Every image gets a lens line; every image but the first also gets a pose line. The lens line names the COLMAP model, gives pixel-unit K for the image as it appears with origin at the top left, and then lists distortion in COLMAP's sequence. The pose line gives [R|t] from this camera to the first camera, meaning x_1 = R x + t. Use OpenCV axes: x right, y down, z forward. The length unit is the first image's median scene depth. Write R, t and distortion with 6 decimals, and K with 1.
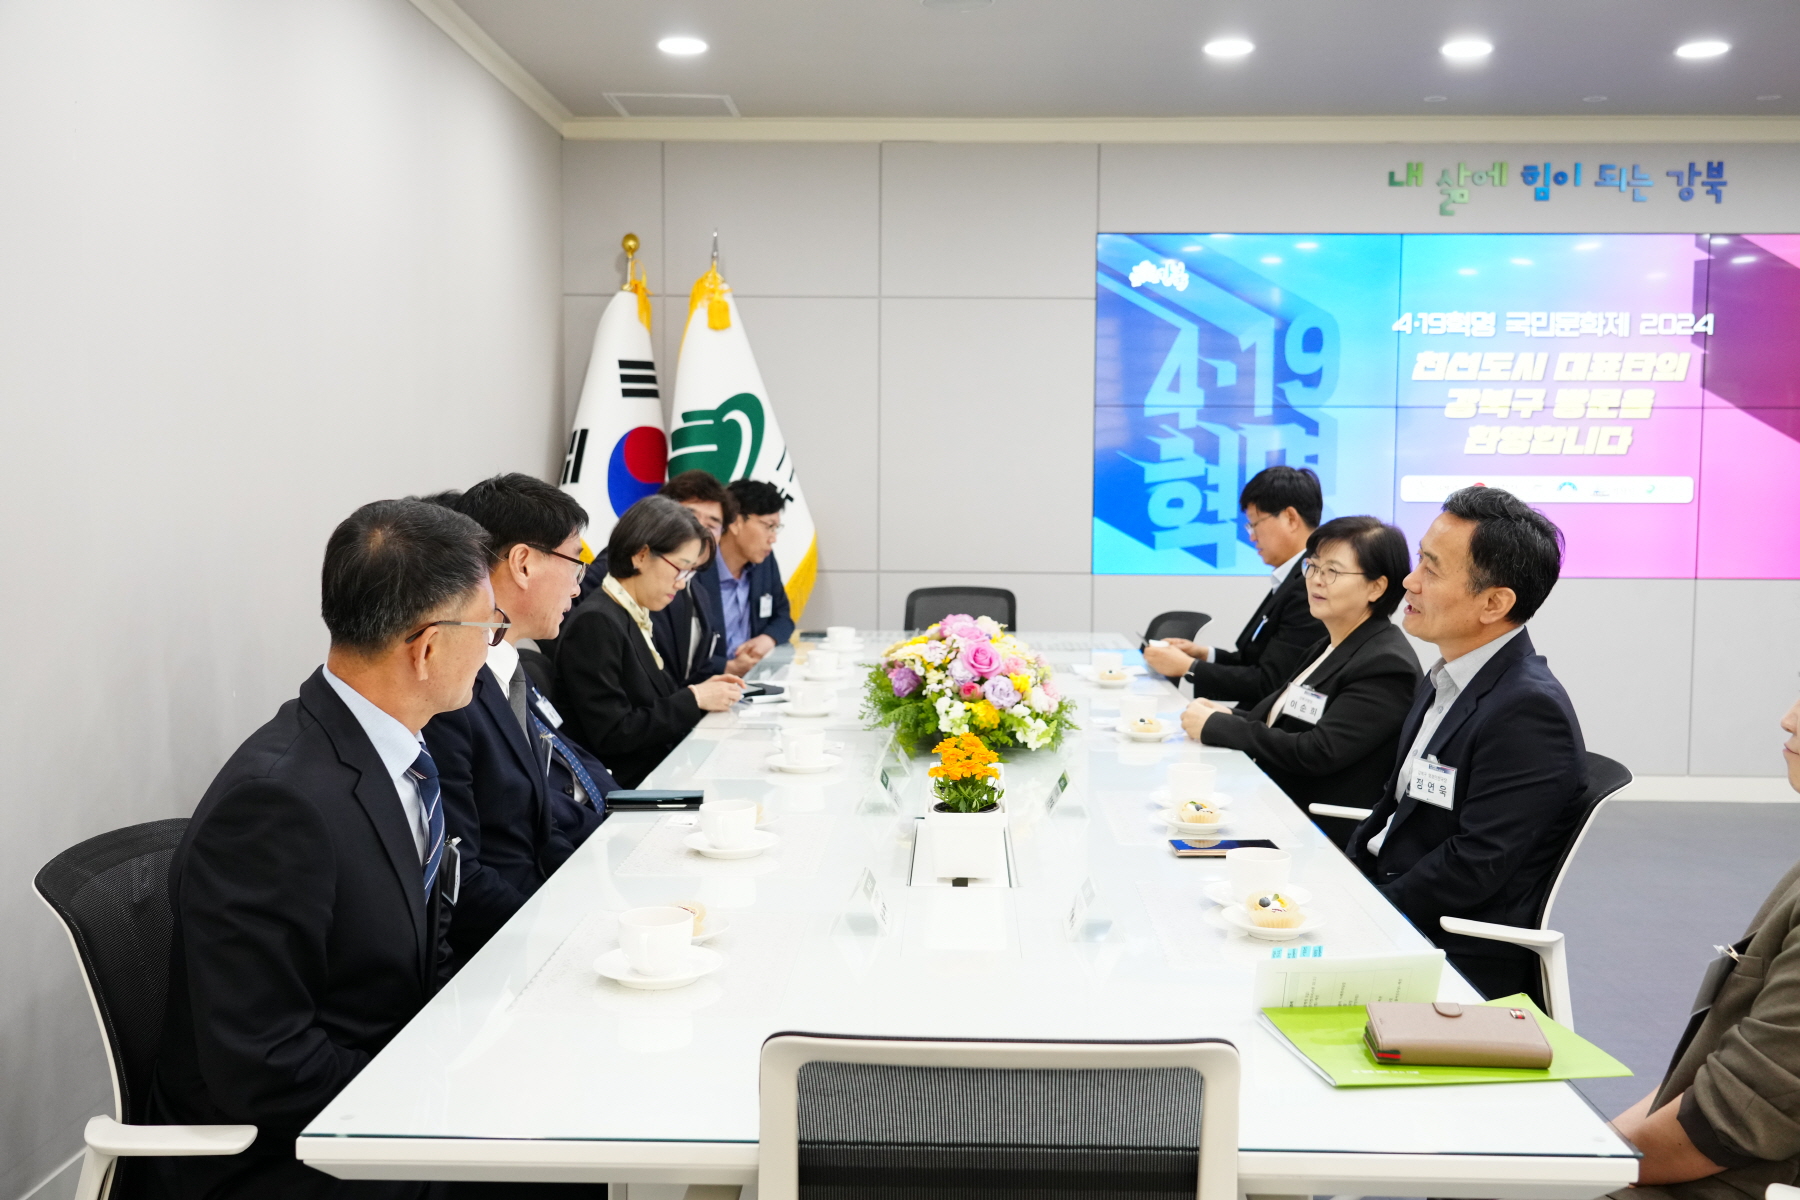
lens RADIAL K [[1816.9, 0, 900.0], [0, 1816.9, 600.0], [0, 0, 1]] dist [0.056345, -0.092685]
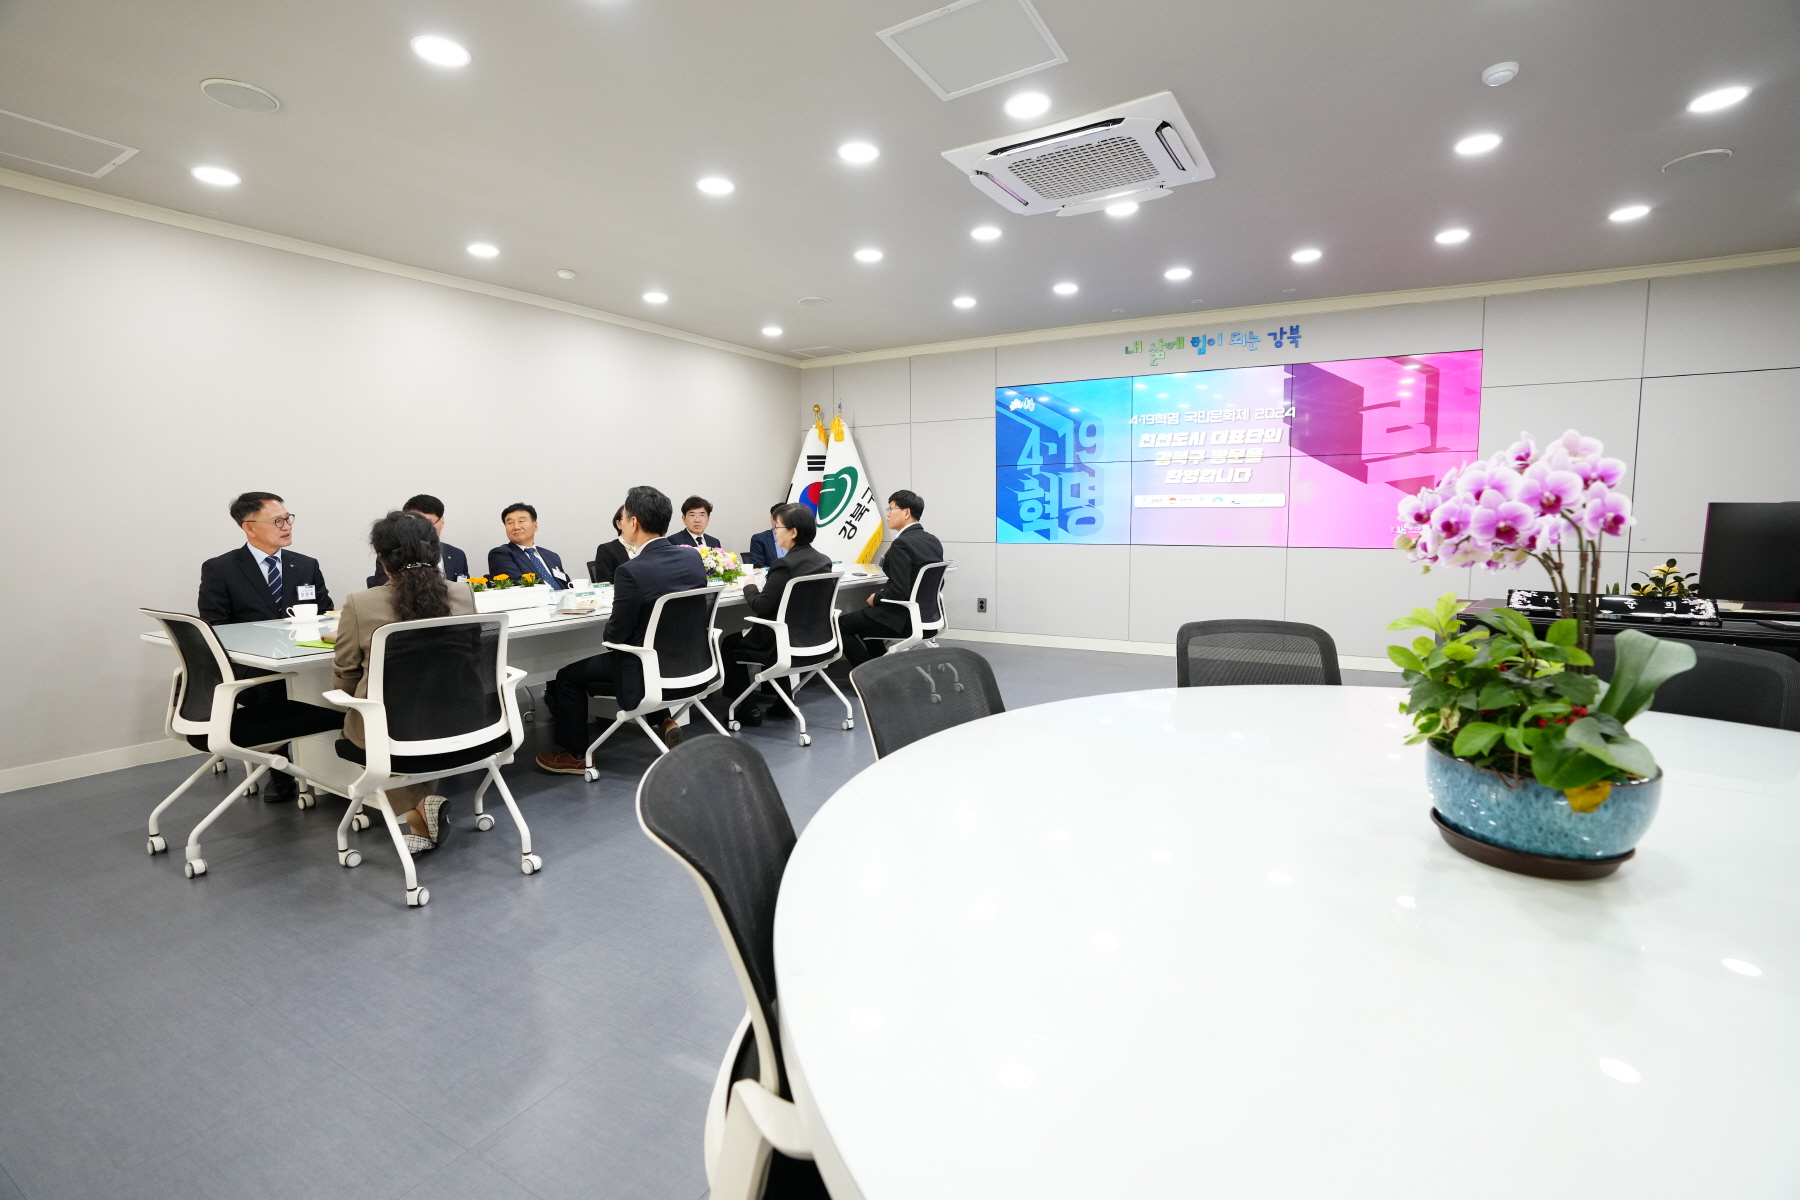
lens RADIAL K [[838.3, 0, 900.0], [0, 838.3, 600.0], [0, 0, 1]] dist [-0.070621, 0.021150]
pose [[0.876325, 0.035015, -0.480446, 0.503455], [-0.021371, 0.999199, 0.033842, 0.023379], [0.481246, -0.019389, 0.876371, 0.057444]]
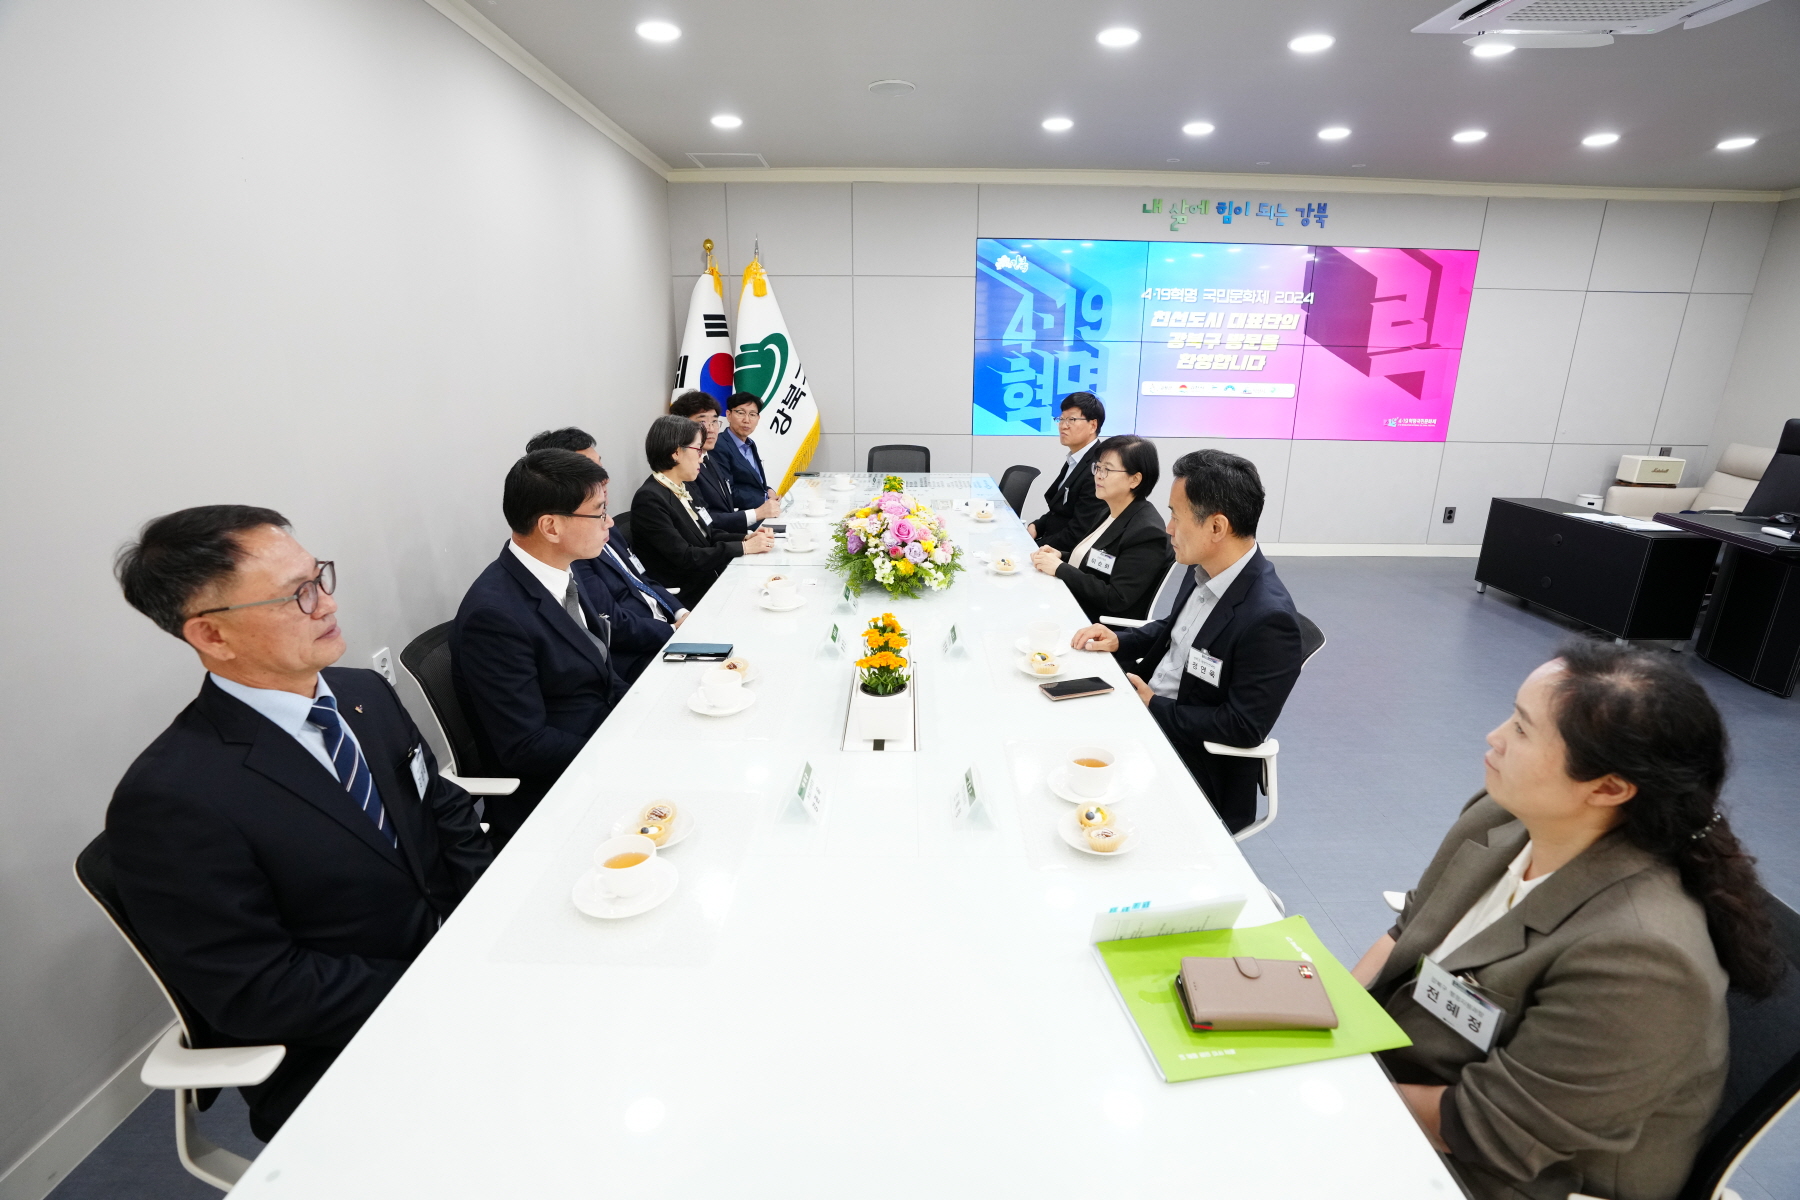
lens RADIAL K [[838.3, 0, 900.0], [0, 838.3, 600.0], [0, 0, 1]] dist [-0.070621, 0.021150]
pose [[0.999722, -0.008063, 0.022165, 0.014242], [0.003013, 0.975712, 0.219039, -0.037434], [-0.023393, -0.218911, 0.975464, 0.154662]]
